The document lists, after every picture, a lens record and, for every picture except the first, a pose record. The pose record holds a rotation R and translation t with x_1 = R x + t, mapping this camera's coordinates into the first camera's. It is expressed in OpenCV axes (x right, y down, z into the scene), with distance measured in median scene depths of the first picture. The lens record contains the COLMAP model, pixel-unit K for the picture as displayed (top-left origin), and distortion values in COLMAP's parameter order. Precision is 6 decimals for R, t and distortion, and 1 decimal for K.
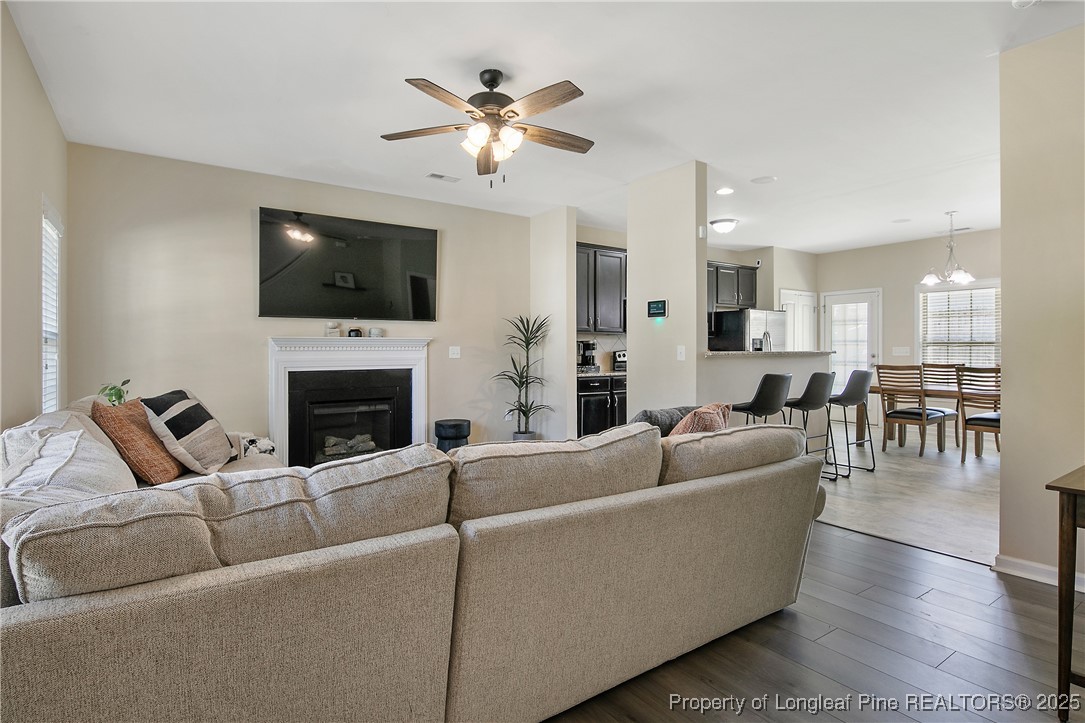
lens RADIAL K [[558.2, 0, 536.2], [0, 558.2, 347.4], [0, 0, 1]] dist [0.019440, -0.008102]
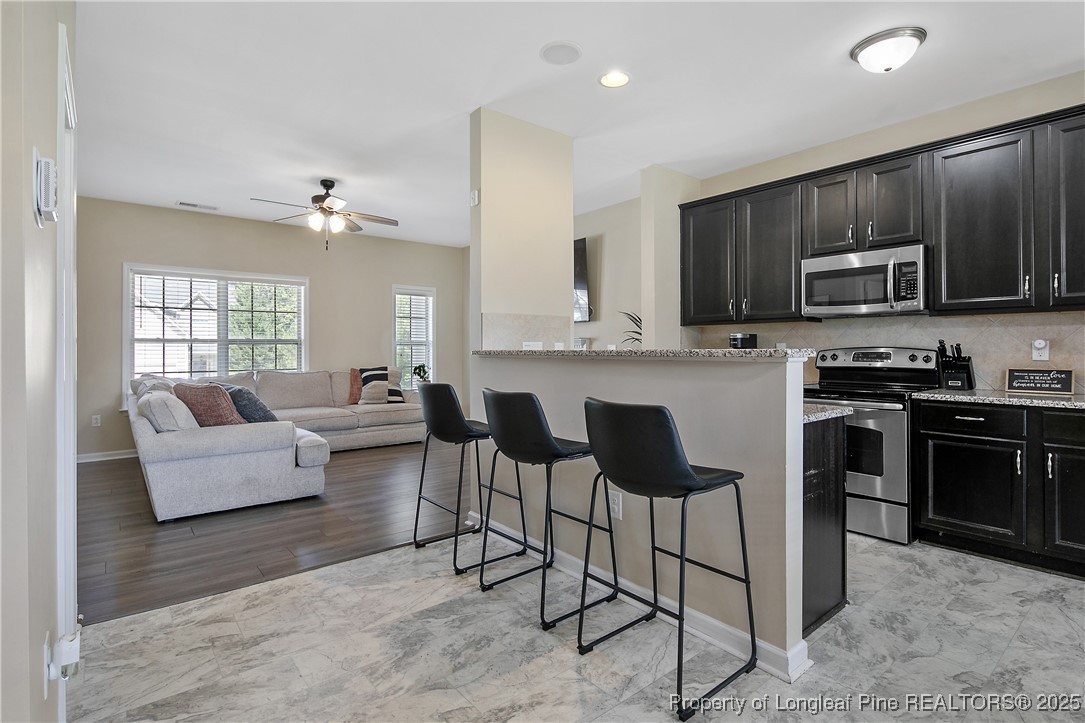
lens RADIAL K [[528.0, 0, 541.0], [0, 528.0, 346.6], [0, 0, 1]] dist [0.006094, -0.003926]
pose [[0.071392, -0.003872, -0.997441, 0.639579], [0.003011, 0.999989, -0.003666, 0.004441], [0.997444, -0.002742, 0.071403, 0.637257]]
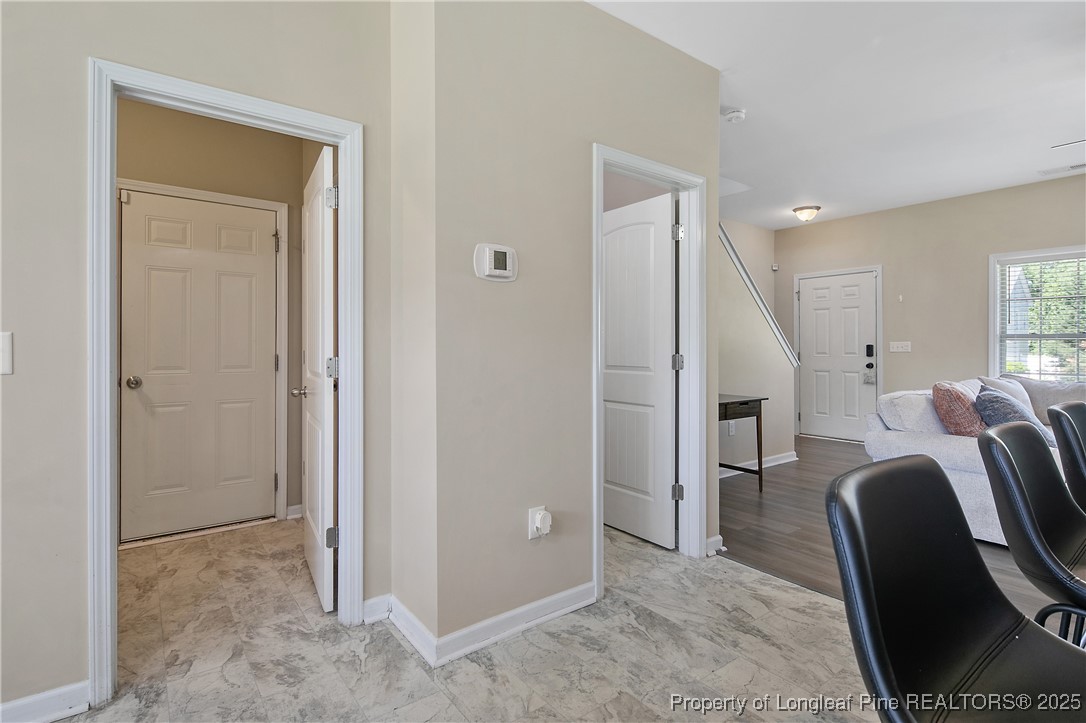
lens RADIAL K [[528.5, 0, 541.7], [0, 528.5, 344.9], [0, 0, 1]] dist [0.006094, -0.003926]
pose [[-0.999579, 0.000496, -0.029010, 0.471380], [0.000587, 0.999995, -0.003127, 0.003744], [0.029009, -0.003142, -0.999574, 0.791715]]
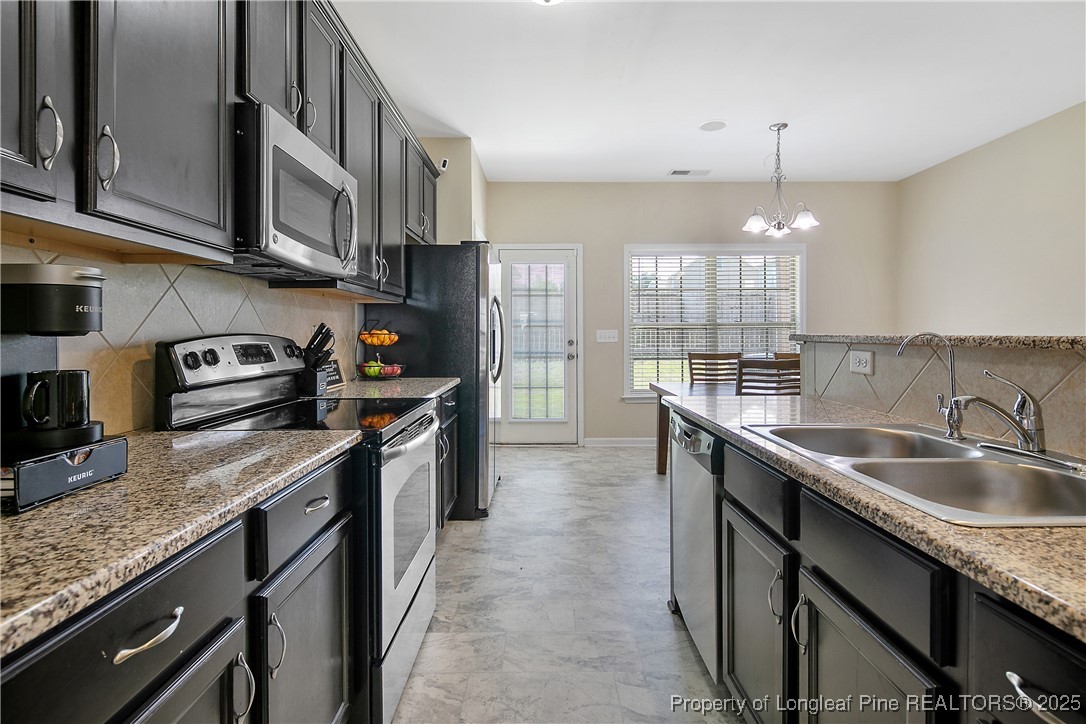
lens RADIAL K [[528.5, 0, 539.0], [0, 528.5, 335.6], [0, 0, 1]] dist [0.006094, -0.003926]
pose [[0.572287, -0.002680, 0.820049, 0.054806], [-0.000325, 0.999994, 0.003495, 0.004408], [-0.820053, -0.002267, 0.572283, 0.733631]]
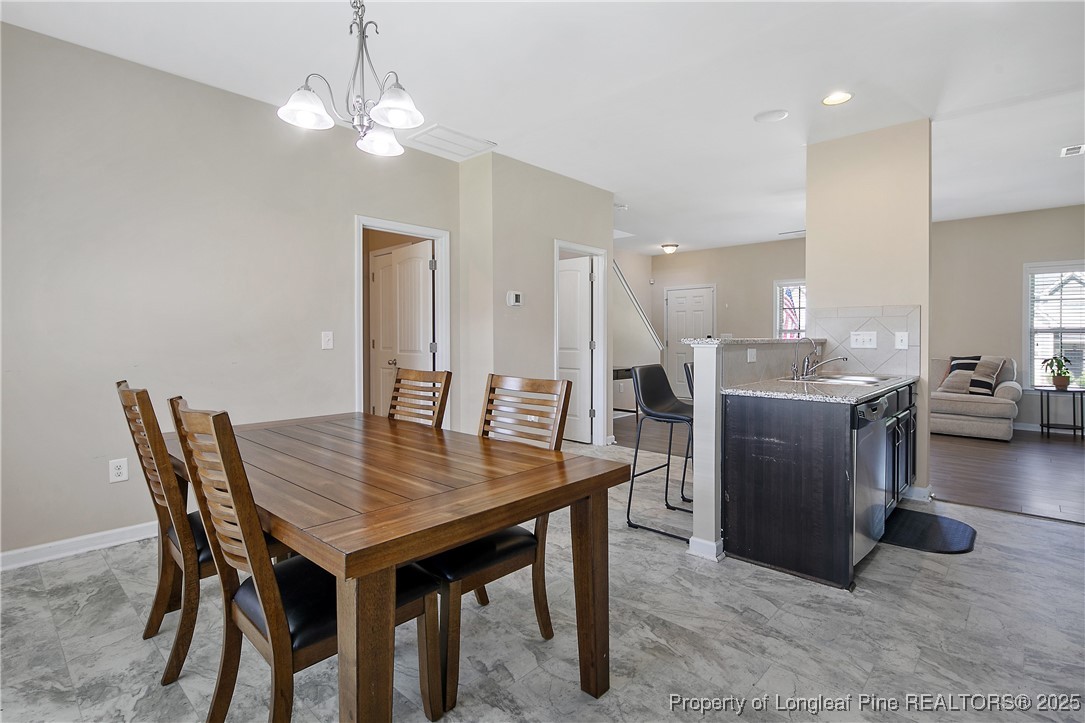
lens RADIAL K [[528.0, 0, 540.0], [0, 528.0, 343.4], [0, 0, 1]] dist [0.006094, -0.003926]
pose [[-0.978218, 0.003949, -0.207544, 0.585345], [0.001516, 0.999928, 0.011878, 0.003626], [0.207576, 0.011305, -0.978154, 1.115125]]
